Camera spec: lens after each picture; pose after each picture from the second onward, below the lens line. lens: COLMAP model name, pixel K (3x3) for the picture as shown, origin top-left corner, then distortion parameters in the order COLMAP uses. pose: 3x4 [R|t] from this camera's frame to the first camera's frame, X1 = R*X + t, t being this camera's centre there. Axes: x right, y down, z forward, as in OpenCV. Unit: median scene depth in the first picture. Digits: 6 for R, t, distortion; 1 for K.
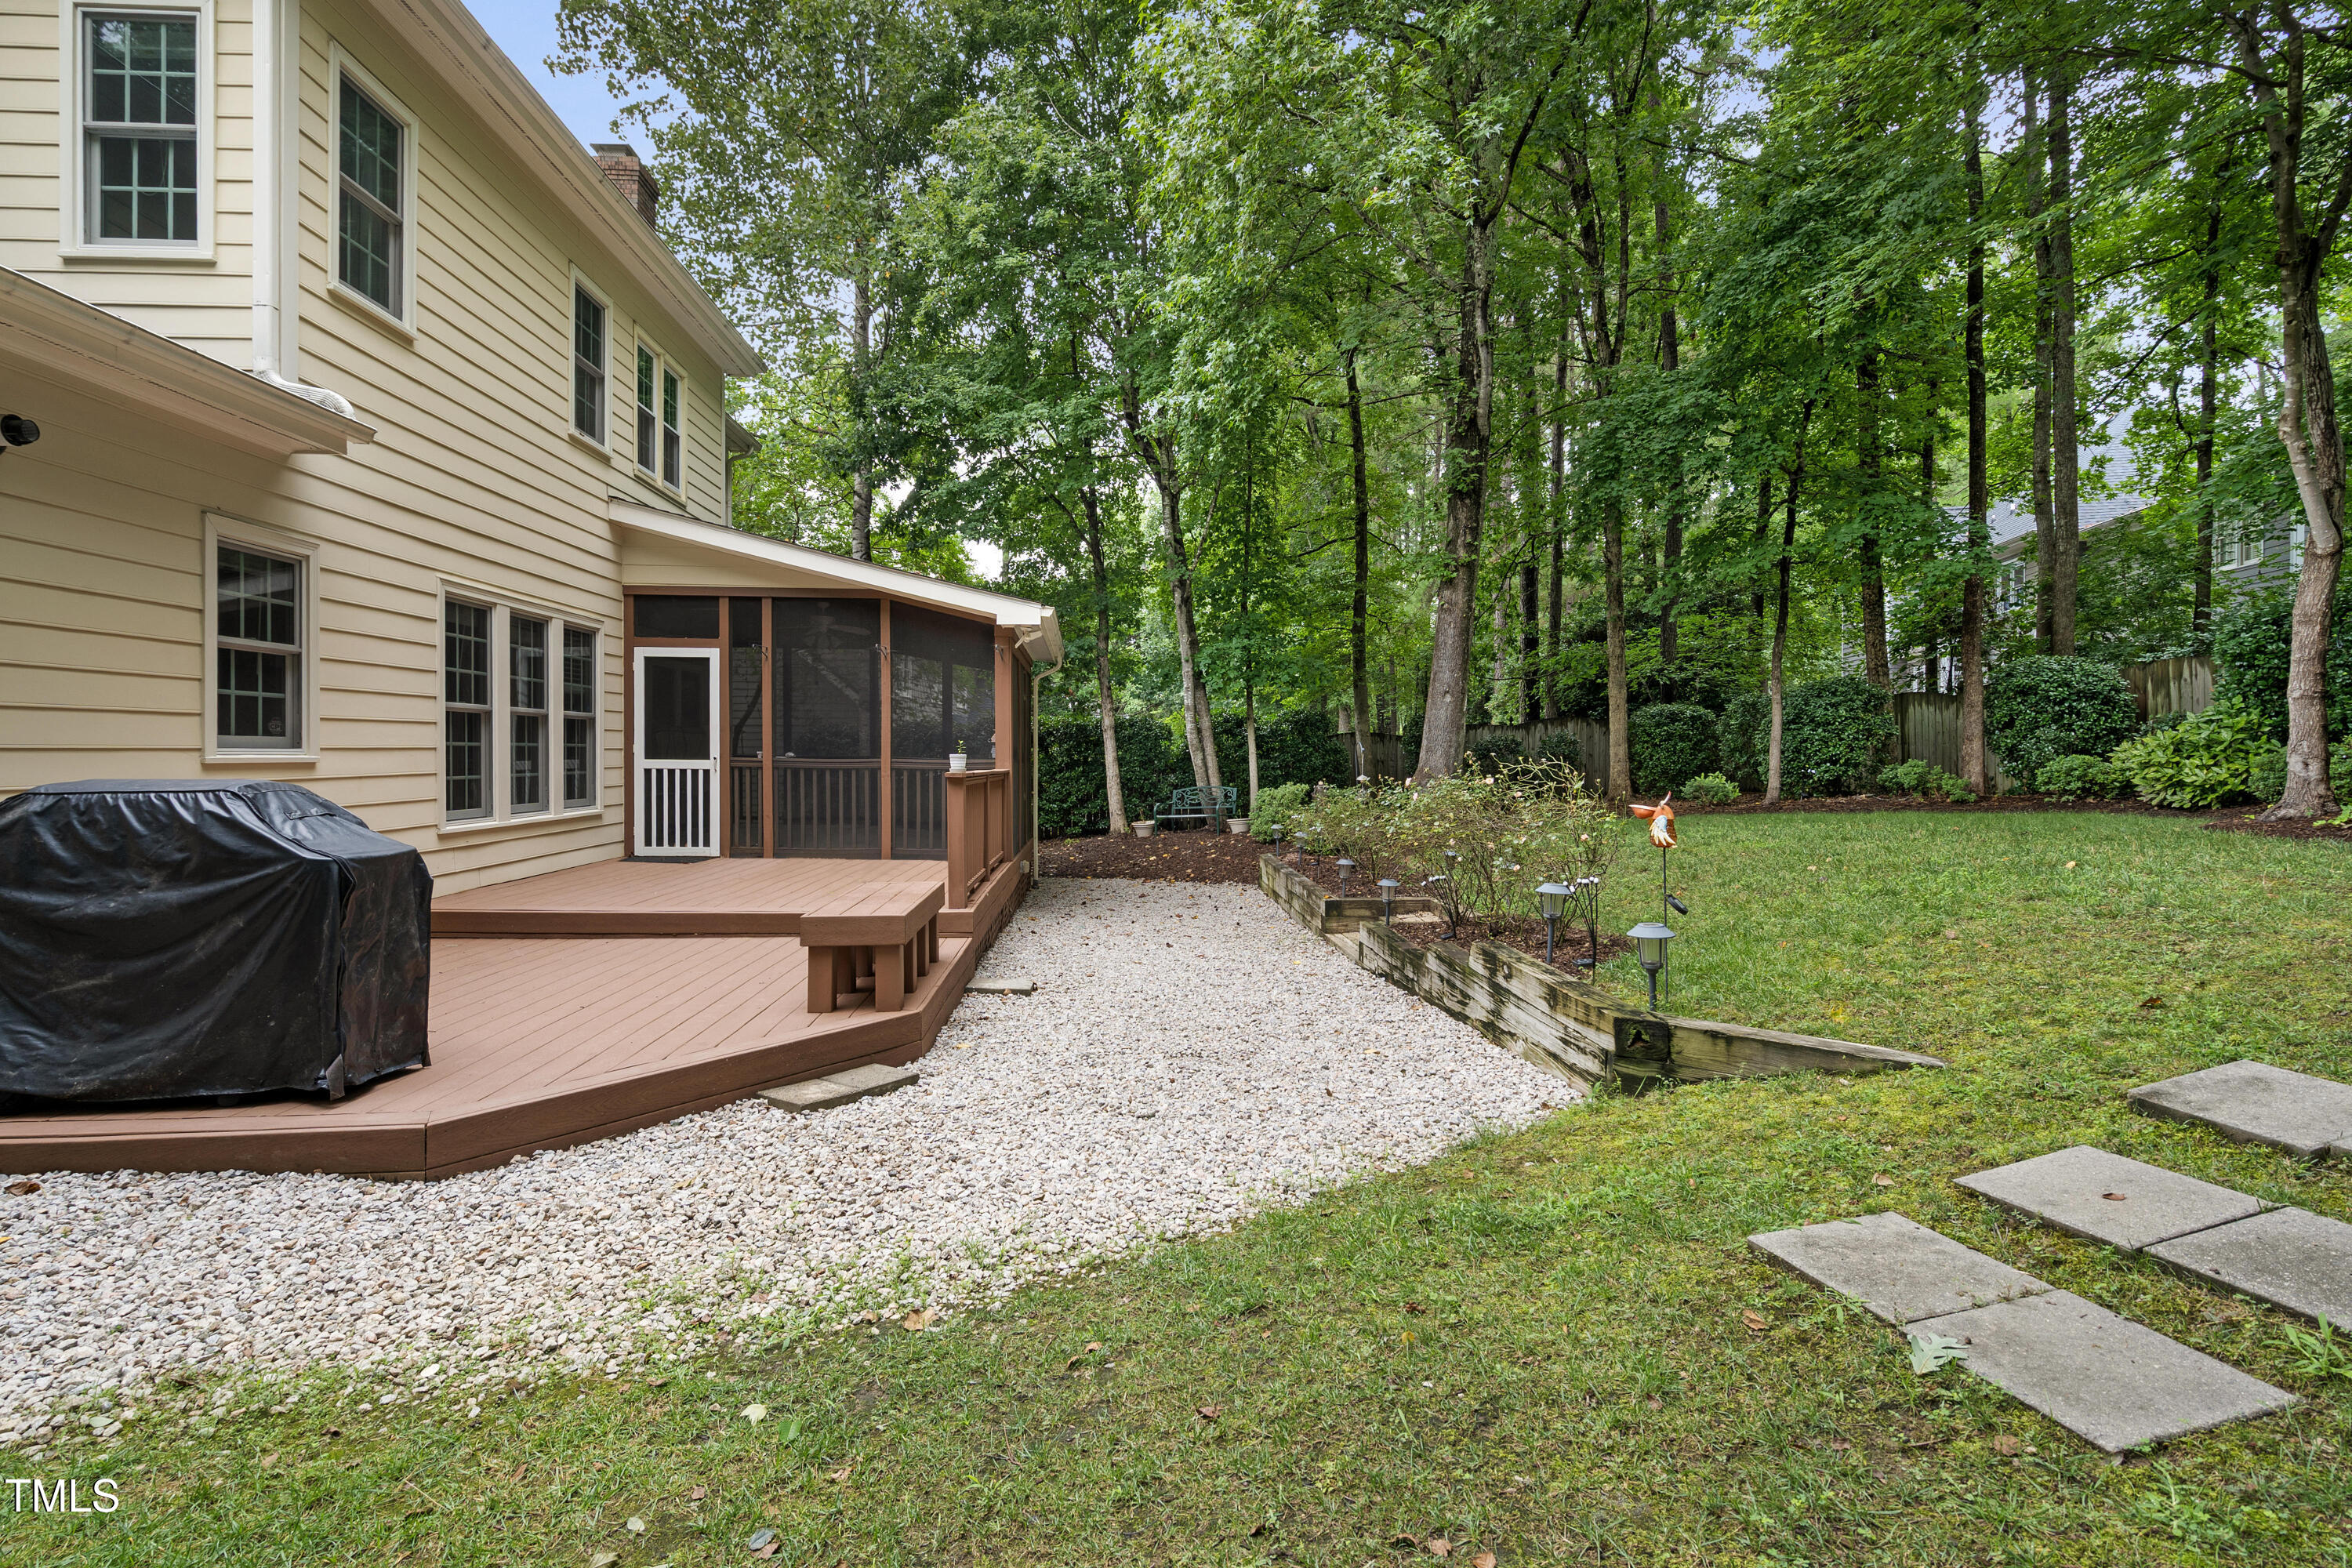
lens RADIAL K [[1075.0, 0, 1173.7], [0, 1075.0, 764.0], [0, 0, 1]] dist [-0.004335, 0.000392]
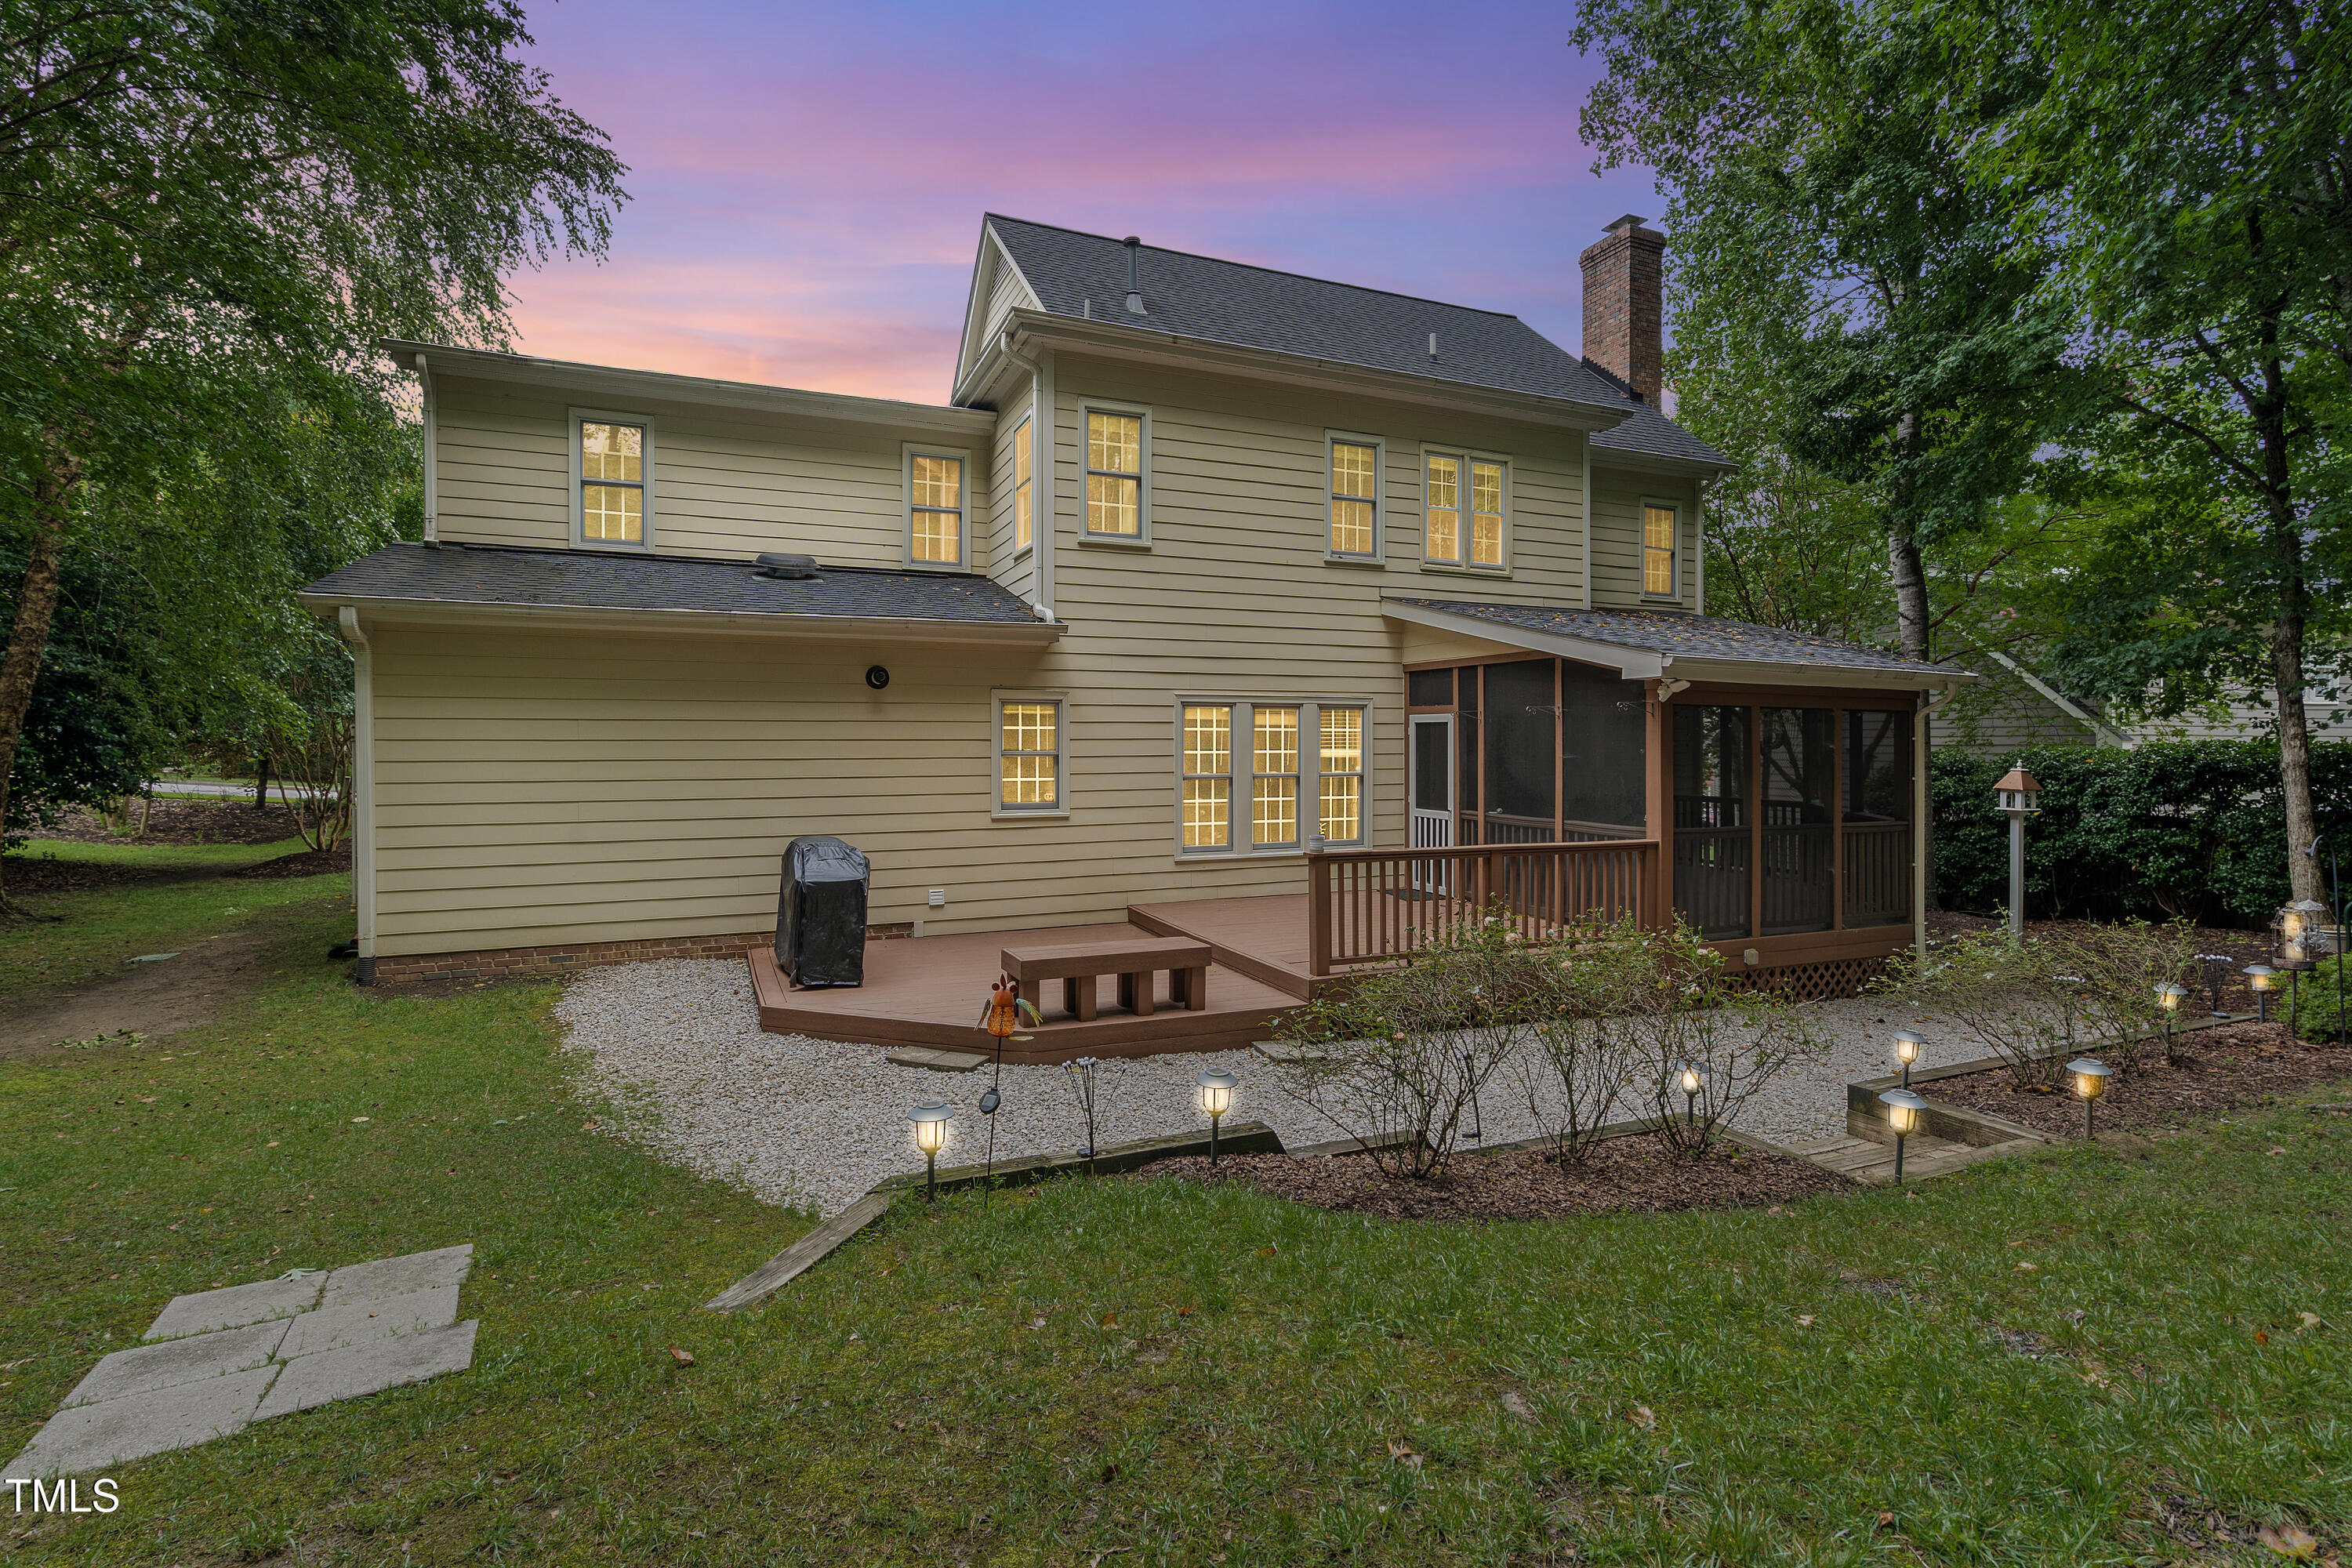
lens RADIAL K [[1075.0, 0, 1173.0], [0, 1075.0, 778.2], [0, 0, 1]] dist [-0.004335, 0.000392]
pose [[0.333093, 0.024554, -0.942574, 0.554062], [-0.008745, 0.999698, 0.022951, -0.063549], [0.942853, 0.000598, 0.333207, 0.346472]]
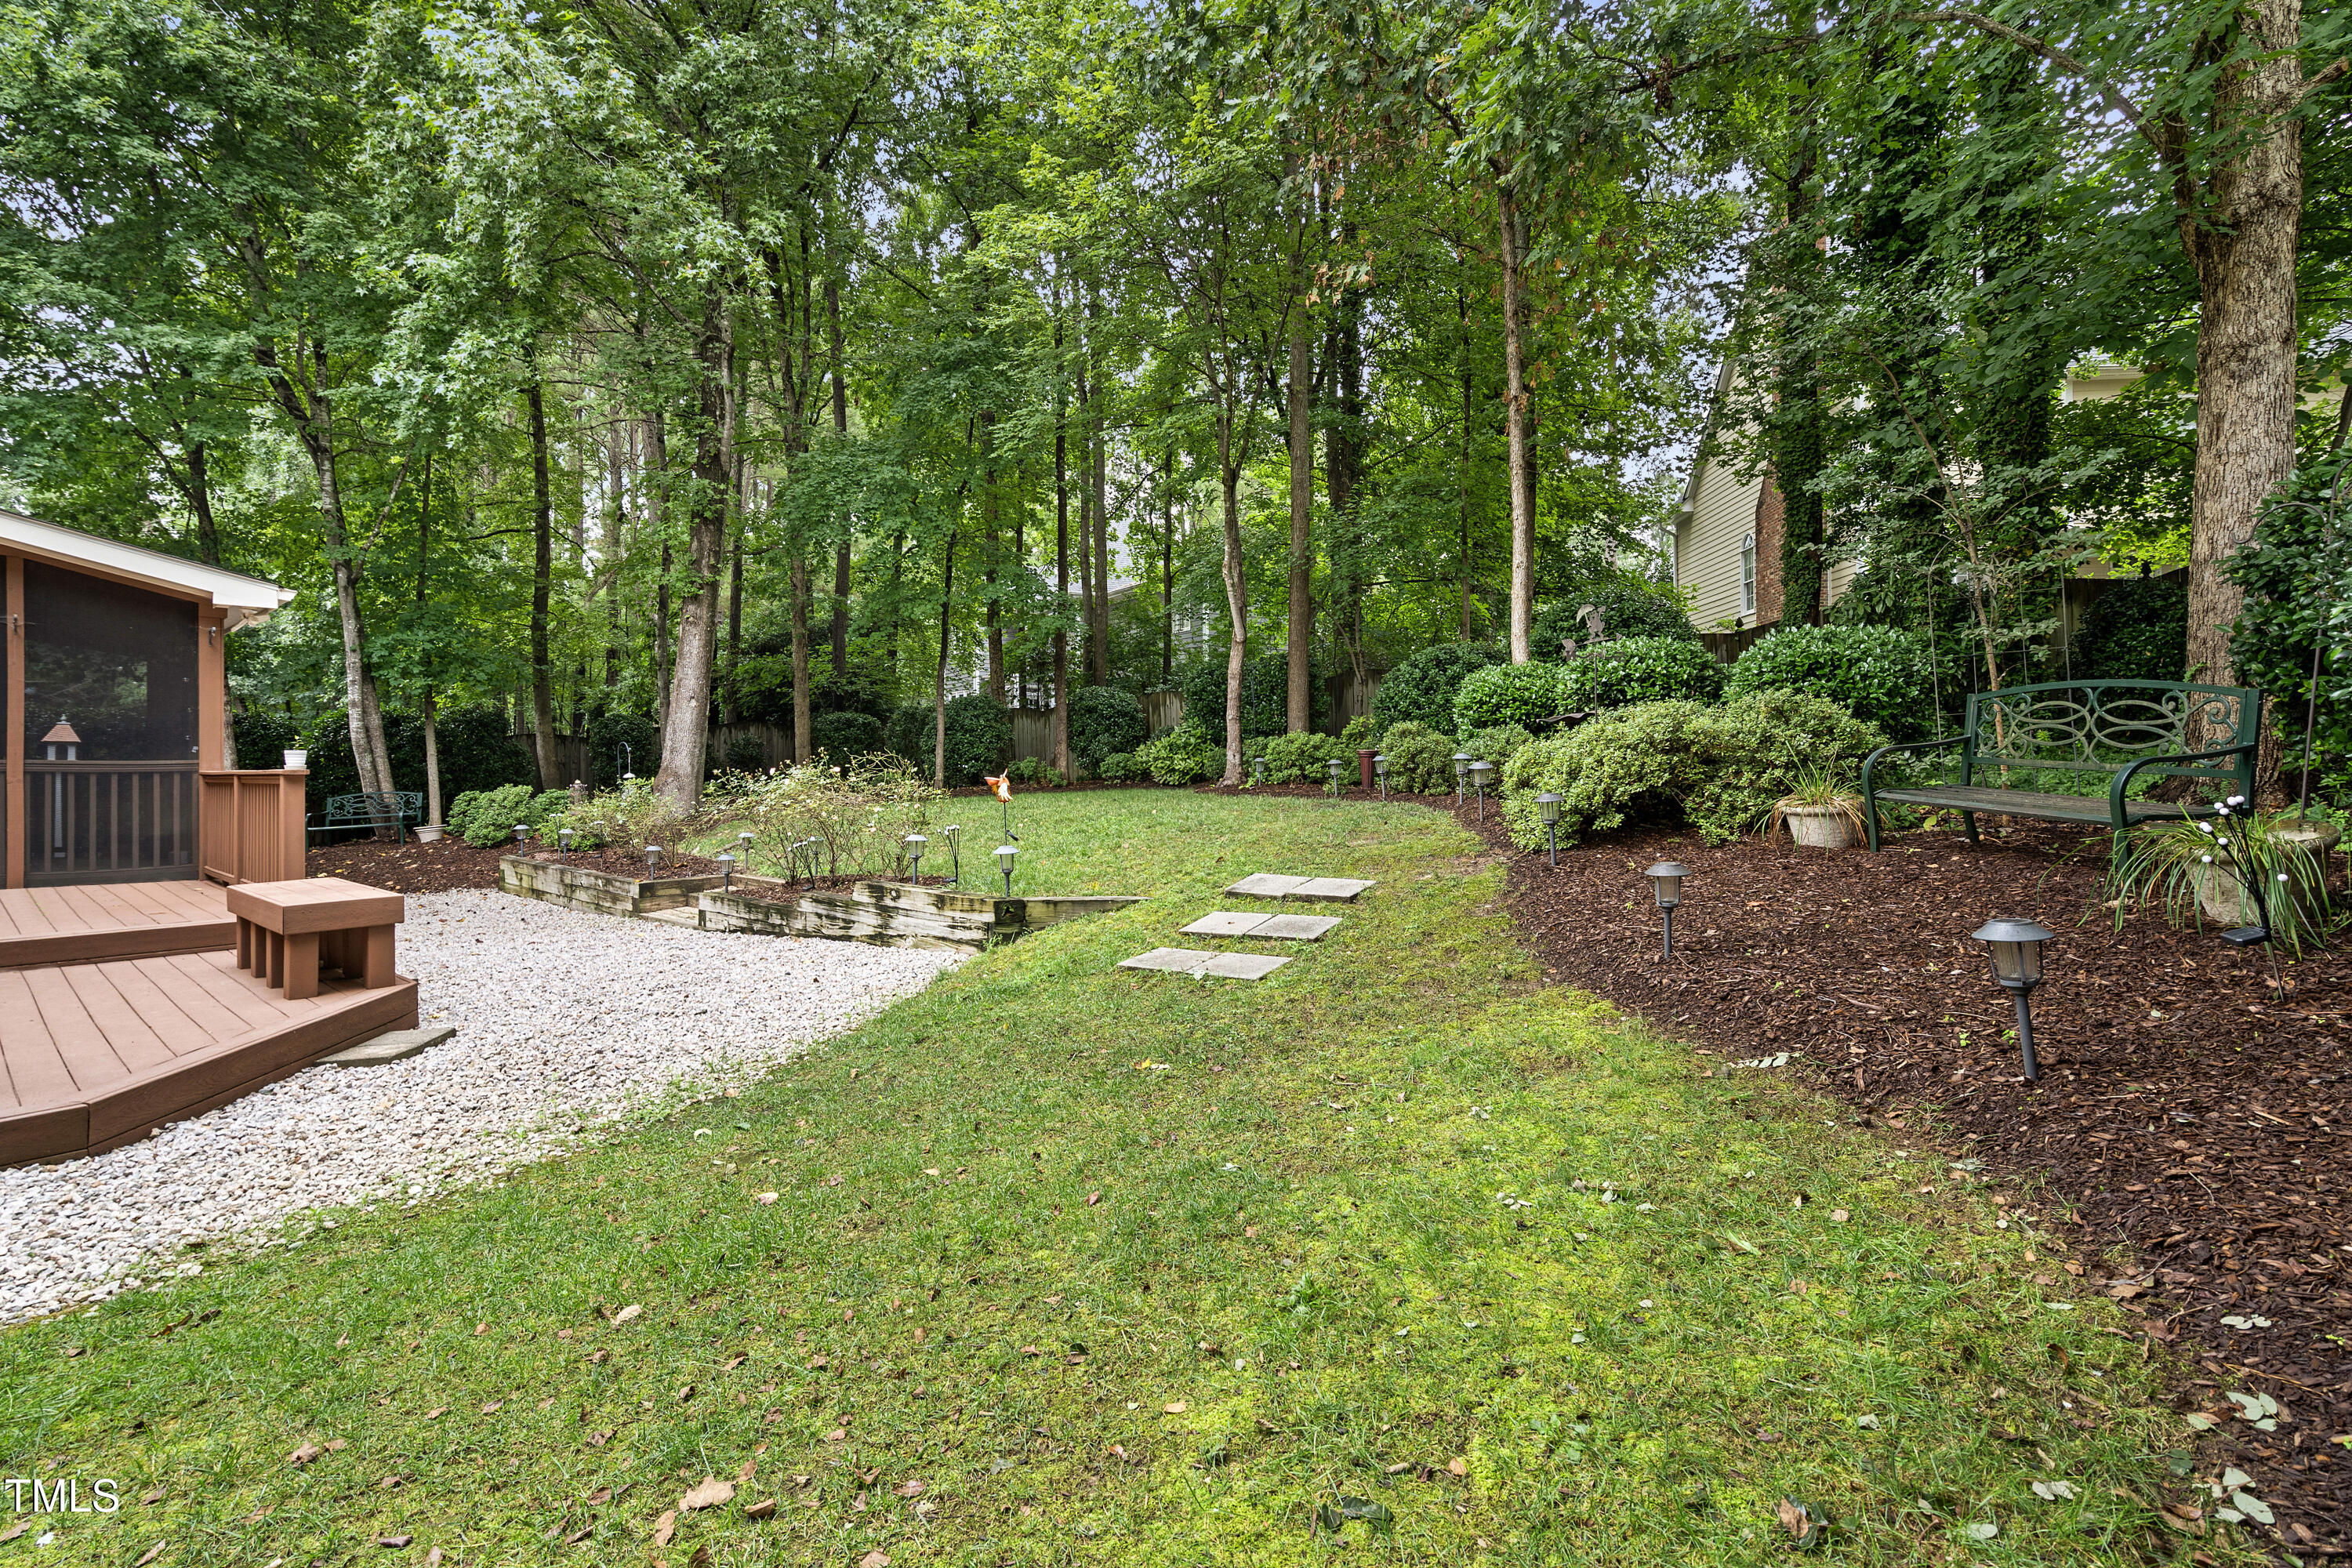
lens RADIAL K [[1075.0, 0, 1170.8], [0, 1075.0, 764.1], [0, 0, 1]] dist [-0.004335, 0.000392]
pose [[0.704009, -0.009560, 0.710126, -0.222980], [0.012190, 0.999925, 0.001375, 0.007225], [-0.710086, 0.007689, 0.704073, -0.148819]]
